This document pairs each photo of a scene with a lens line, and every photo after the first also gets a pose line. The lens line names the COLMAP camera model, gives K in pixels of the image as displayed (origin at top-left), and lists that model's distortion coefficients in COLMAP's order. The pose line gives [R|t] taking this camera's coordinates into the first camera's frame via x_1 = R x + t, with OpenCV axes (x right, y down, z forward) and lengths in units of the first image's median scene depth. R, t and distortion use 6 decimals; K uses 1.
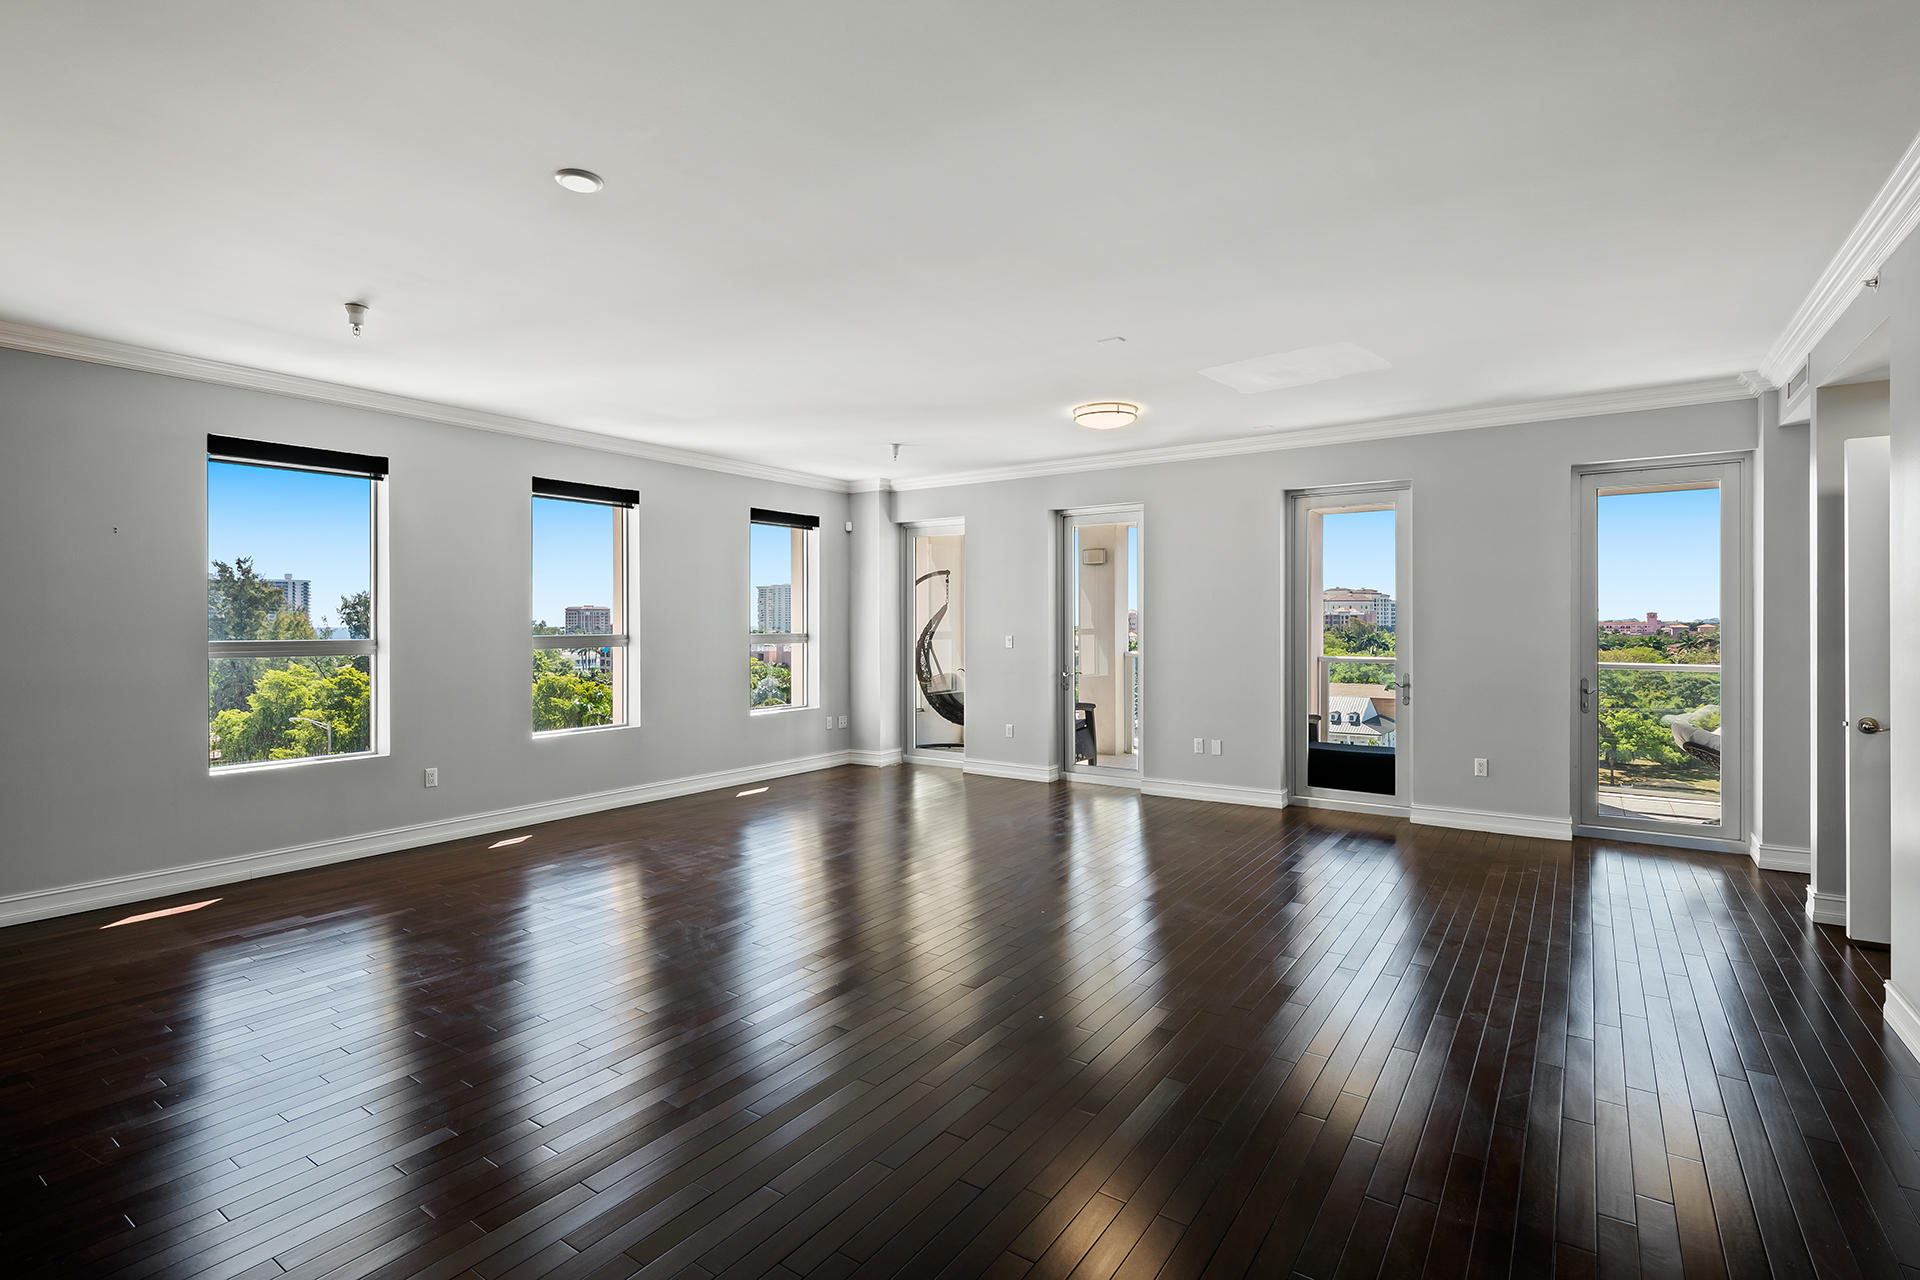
lens RADIAL K [[930.0, 0, 959.6], [0, 930.0, 633.9], [0, 0, 1]] dist [0.016301, -0.000302]
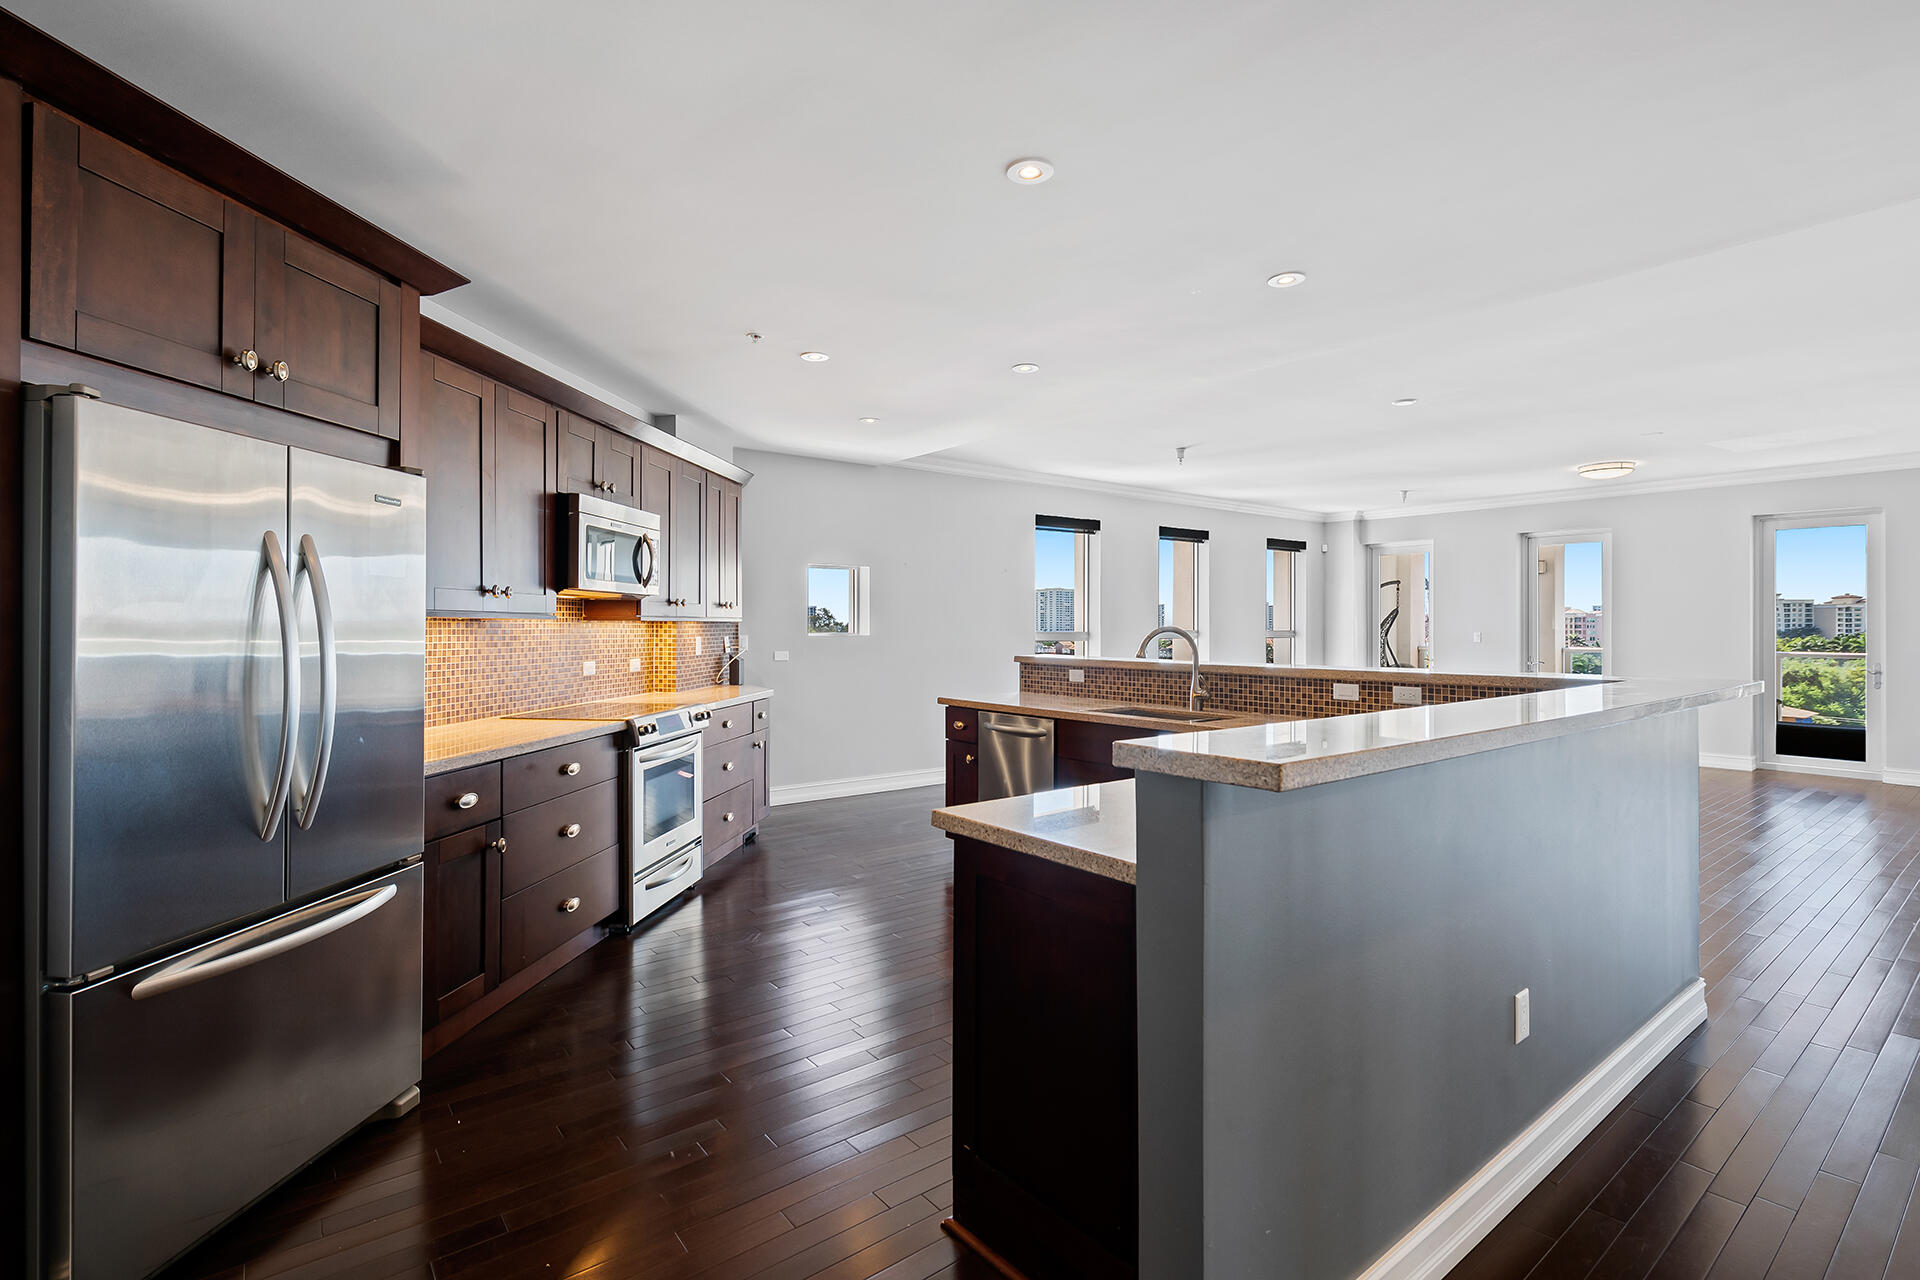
lens RADIAL K [[930.0, 0, 947.7], [0, 930.0, 636.9], [0, 0, 1]] dist [0.016301, -0.000302]
pose [[0.958858, 0.004647, -0.283848, -0.269218], [-0.004473, 0.999989, 0.001262, 0.009673], [0.283851, 0.000059, 0.958869, -0.423730]]
